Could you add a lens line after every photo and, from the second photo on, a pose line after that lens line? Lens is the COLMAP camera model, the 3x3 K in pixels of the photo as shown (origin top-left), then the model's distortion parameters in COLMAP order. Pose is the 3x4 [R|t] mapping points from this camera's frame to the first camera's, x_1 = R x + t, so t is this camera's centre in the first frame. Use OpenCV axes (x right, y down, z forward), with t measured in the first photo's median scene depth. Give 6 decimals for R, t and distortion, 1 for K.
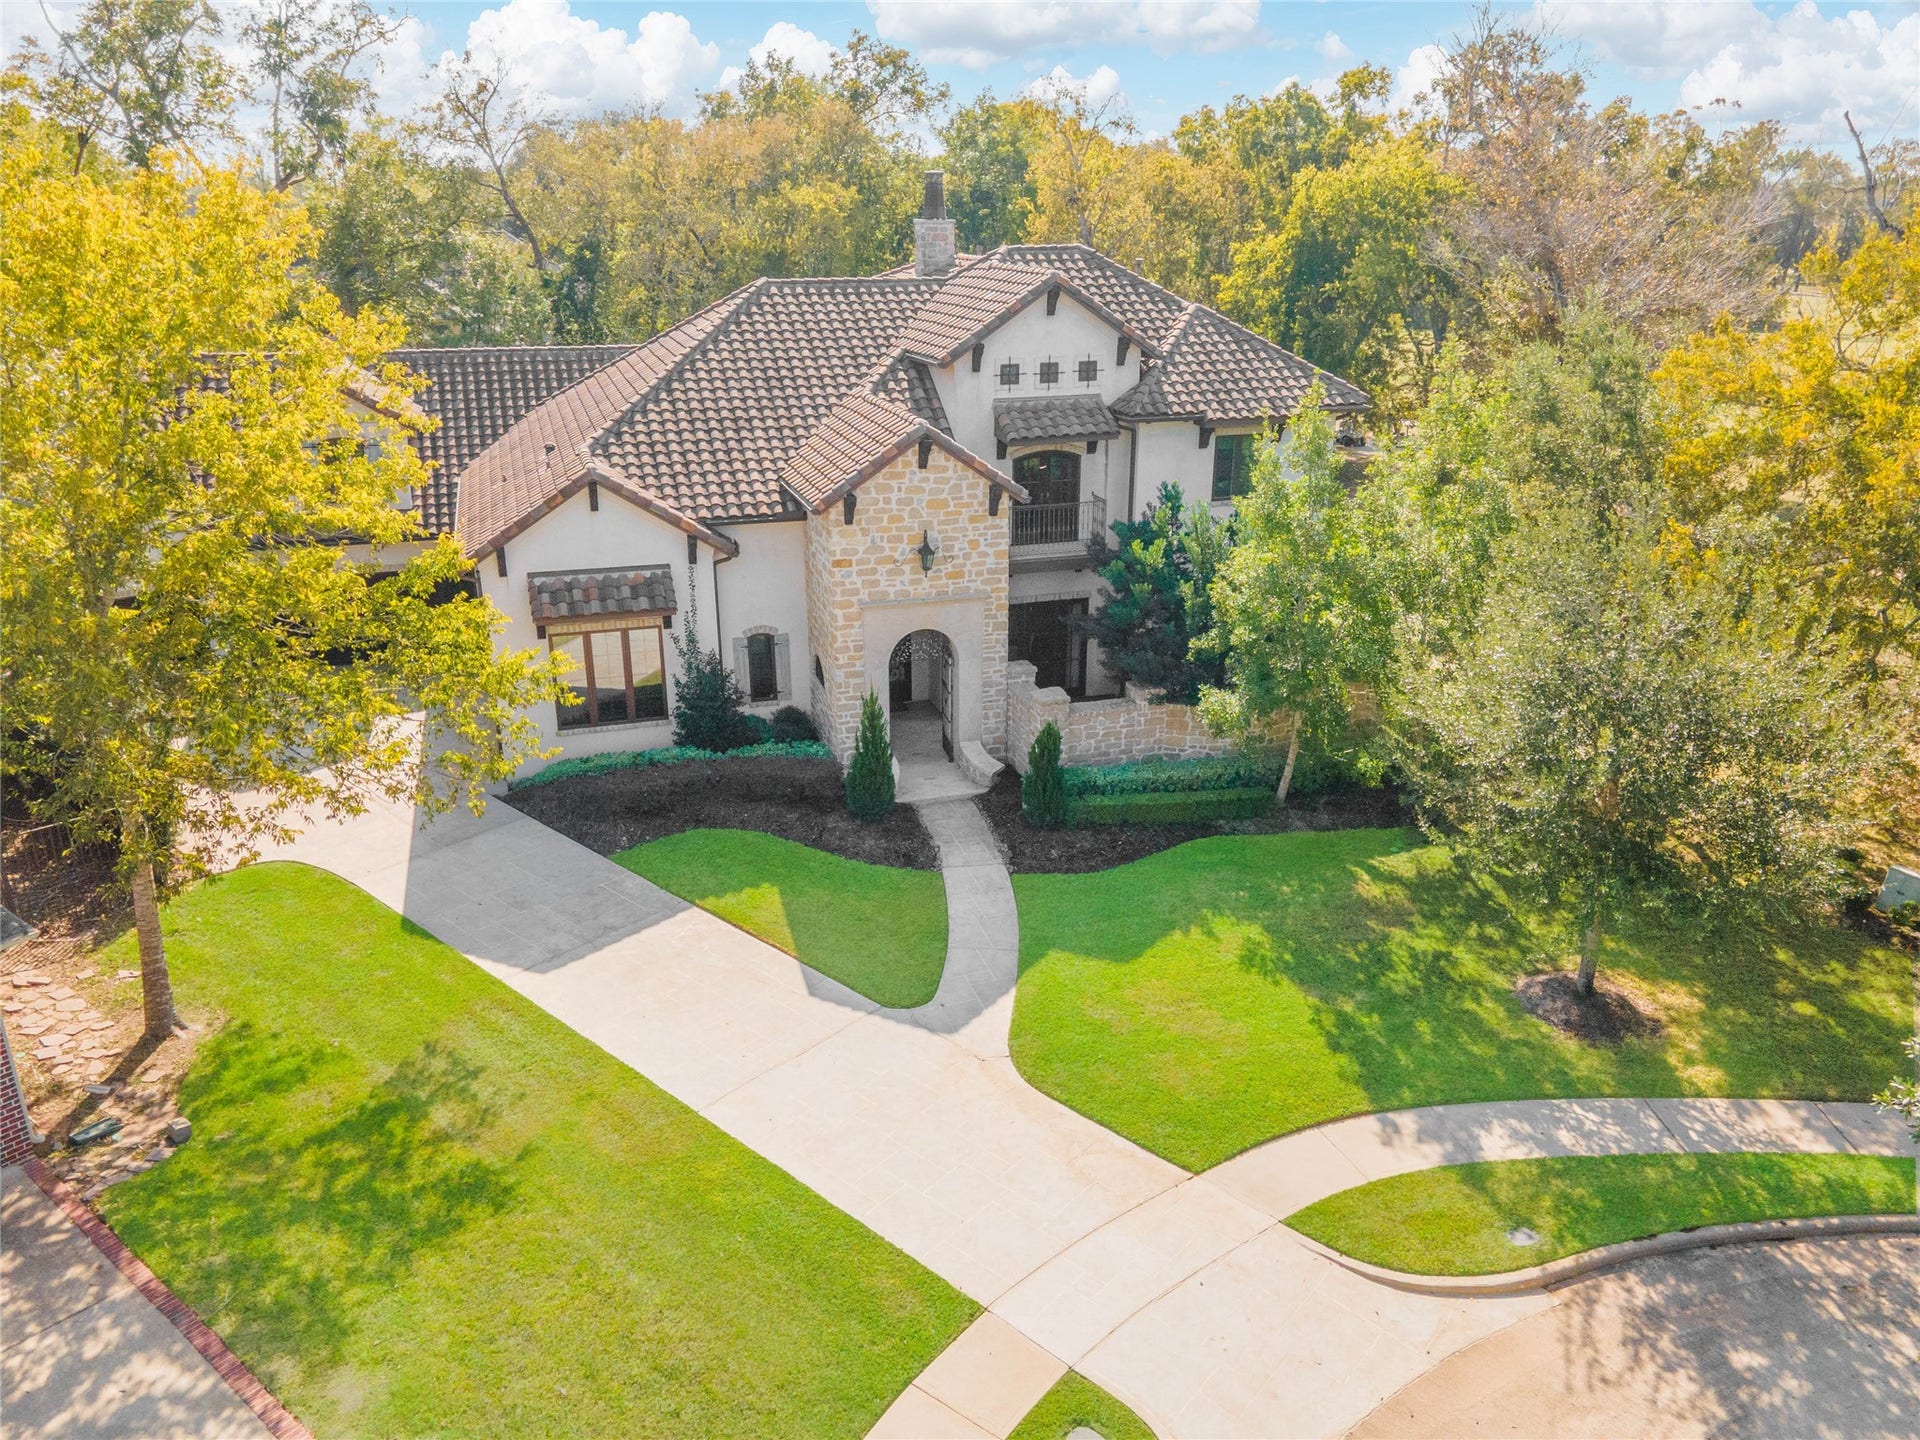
lens RADIAL K [[1445.0, 0, 964.9], [0, 1445.0, 724.3], [0, 0, 1]] dist [0.029159, 0.038441]
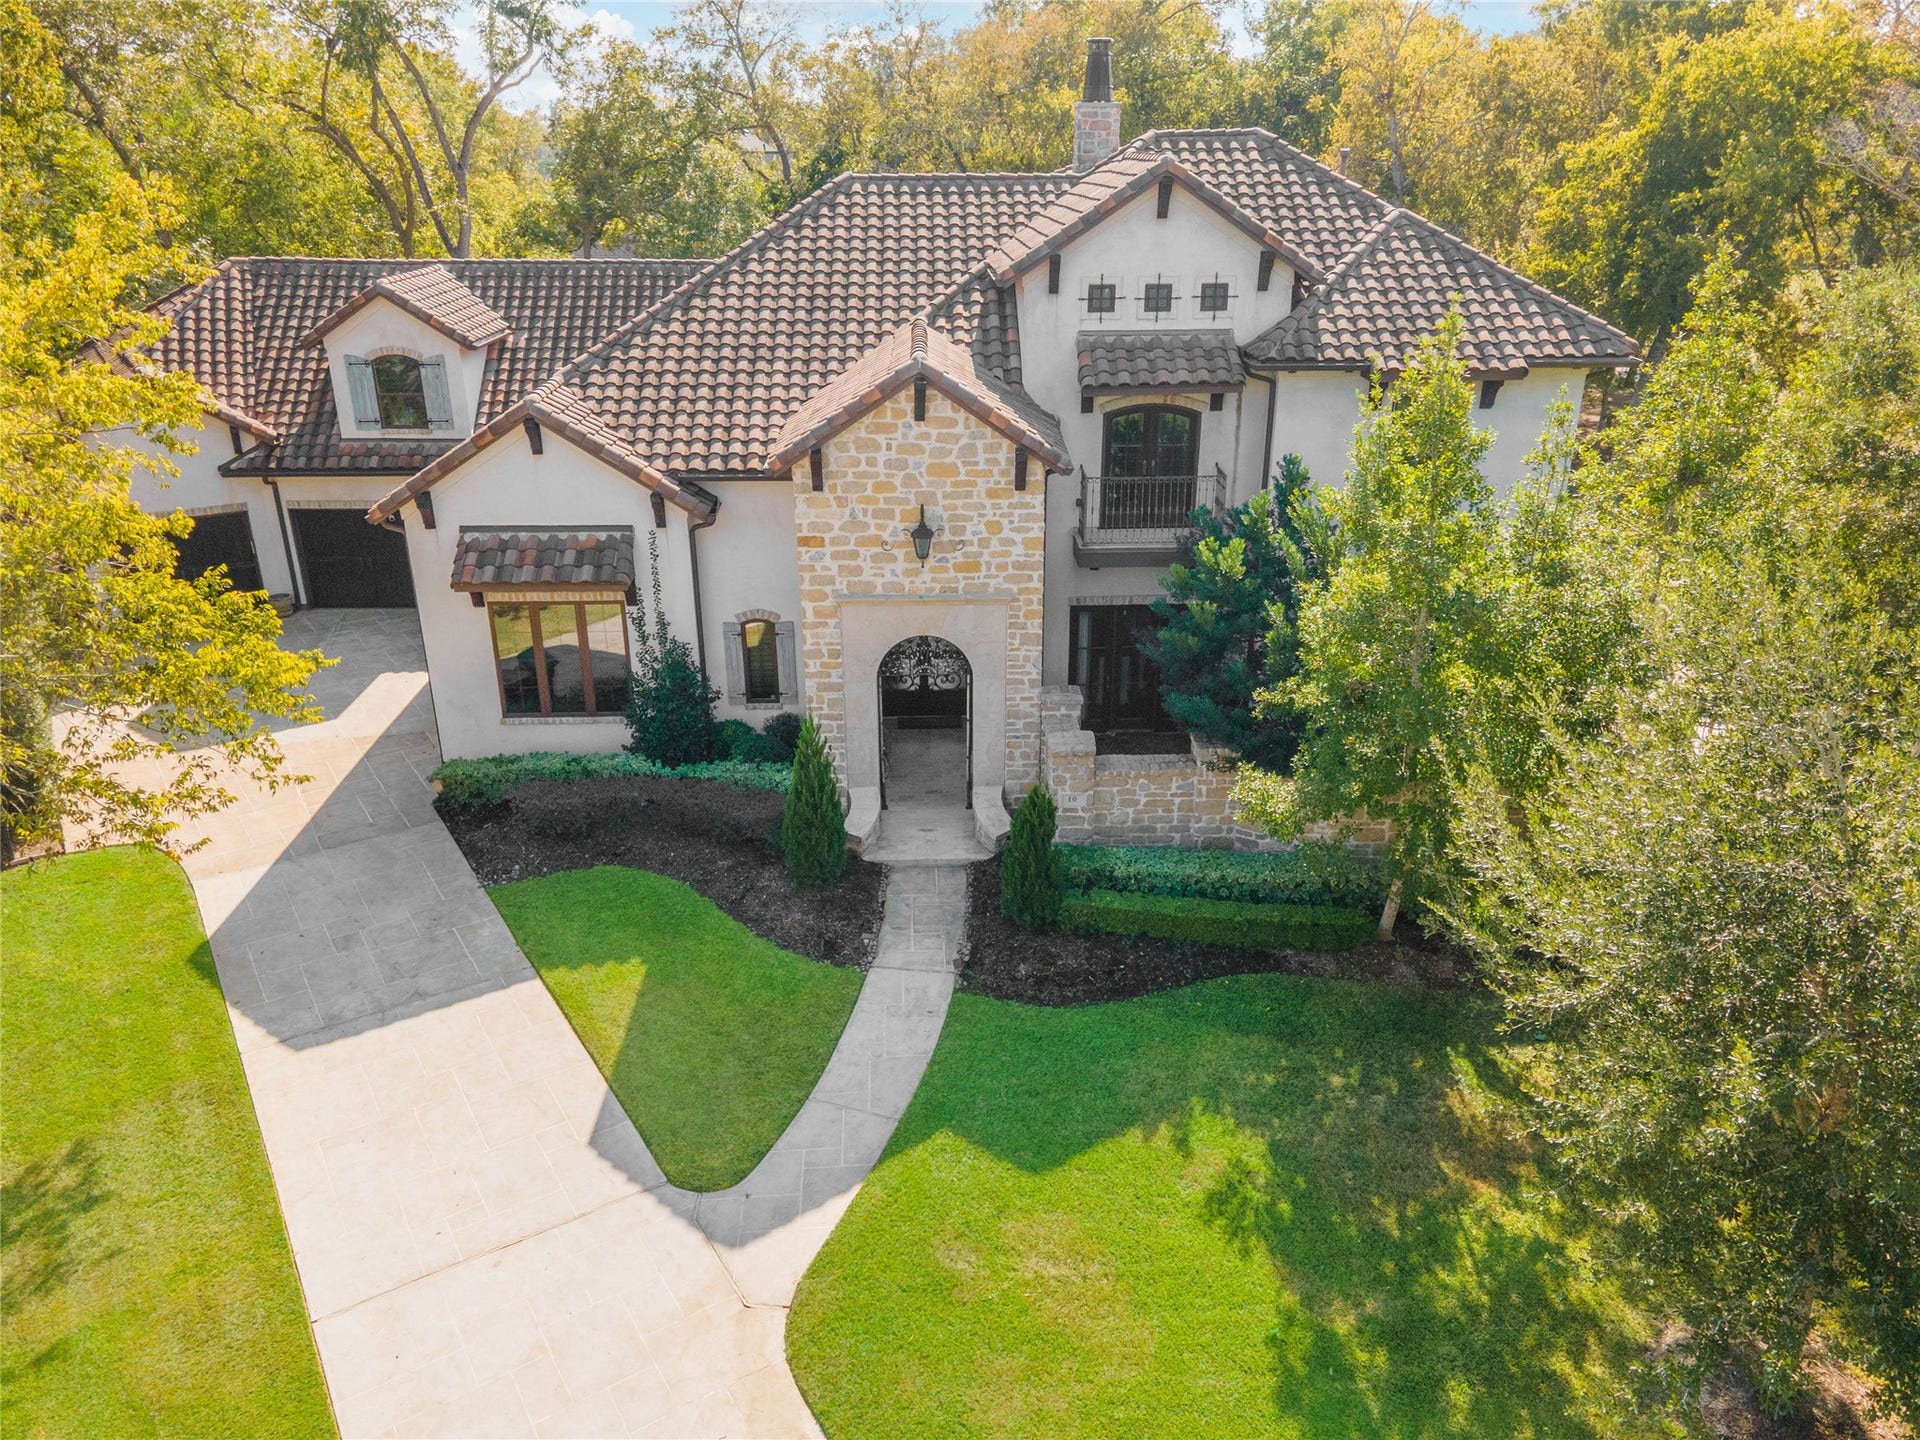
lens RADIAL K [[1445.0, 0, 950.8], [0, 1445.0, 721.1], [0, 0, 1]] dist [0.029159, 0.038441]
pose [[0.960269, 0.102241, -0.259672, 0.182453], [-0.093041, 0.994528, 0.047508, -0.058038], [0.263108, -0.021461, 0.964528, 0.274856]]
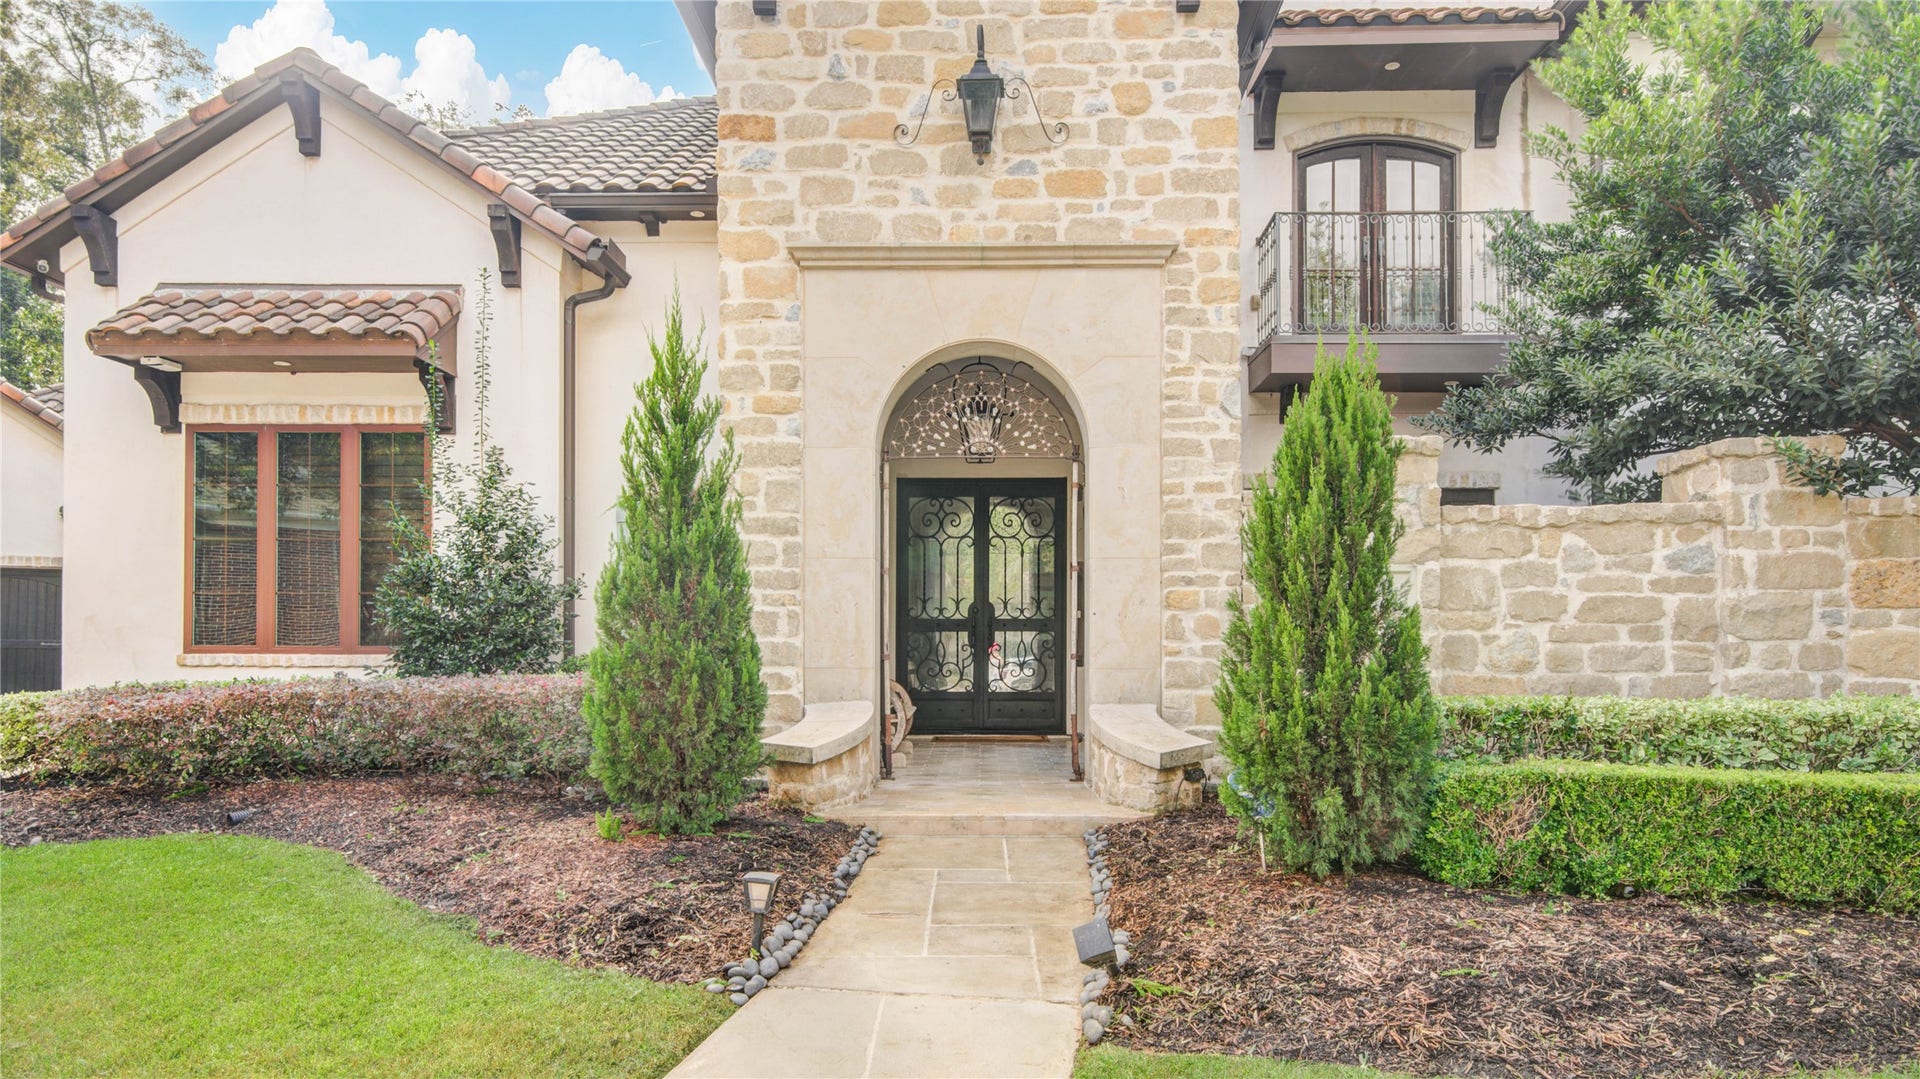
lens RADIAL K [[1205.2, 0, 954.1], [0, 1205.2, 606.6], [0, 0, 1]] dist [-0.000829, 0.001363]
pose [[0.946295, -0.008593, -0.323191, 0.057689], [-0.115178, 0.925101, -0.361833, 0.097004], [0.302093, 0.379625, 0.874428, 0.760459]]
